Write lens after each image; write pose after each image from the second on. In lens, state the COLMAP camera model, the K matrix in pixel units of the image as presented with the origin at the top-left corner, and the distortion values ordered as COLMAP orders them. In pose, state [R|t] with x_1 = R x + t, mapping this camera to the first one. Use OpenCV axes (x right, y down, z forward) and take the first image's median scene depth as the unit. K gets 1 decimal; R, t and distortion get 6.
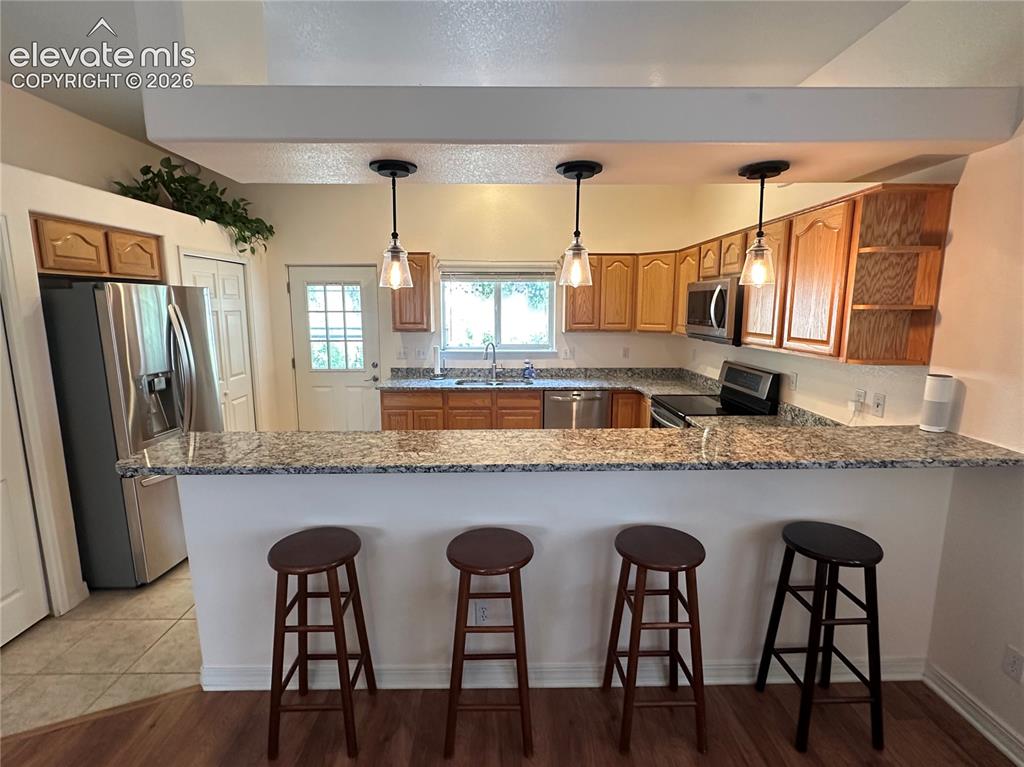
lens RADIAL K [[489.7, 0, 512.0], [0, 489.7, 383.5], [0, 0, 1]] dist [-0.003050, 0.000533]
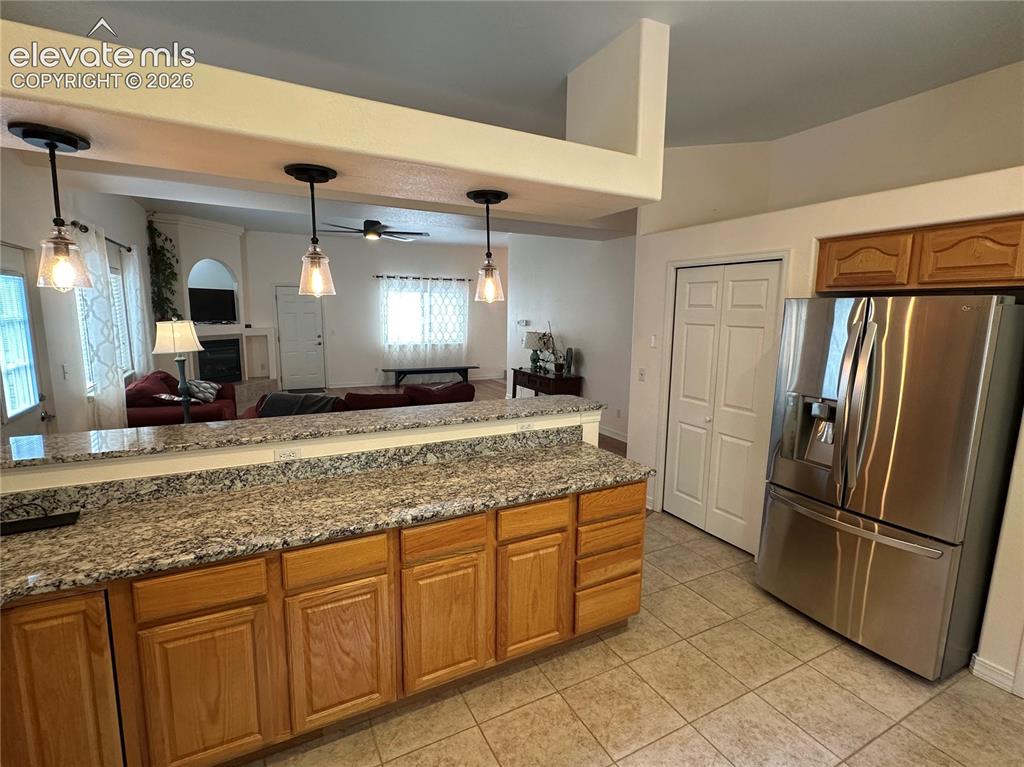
lens RADIAL K [[489.7, 0, 512.0], [0, 489.7, 383.5], [0, 0, 1]] dist [-0.003050, 0.000533]
pose [[-0.893135, 0.055963, -0.446294, 0.106067], [-0.084006, 0.954016, 0.287744, -0.160955], [0.441875, 0.294485, -0.847363, 0.952513]]
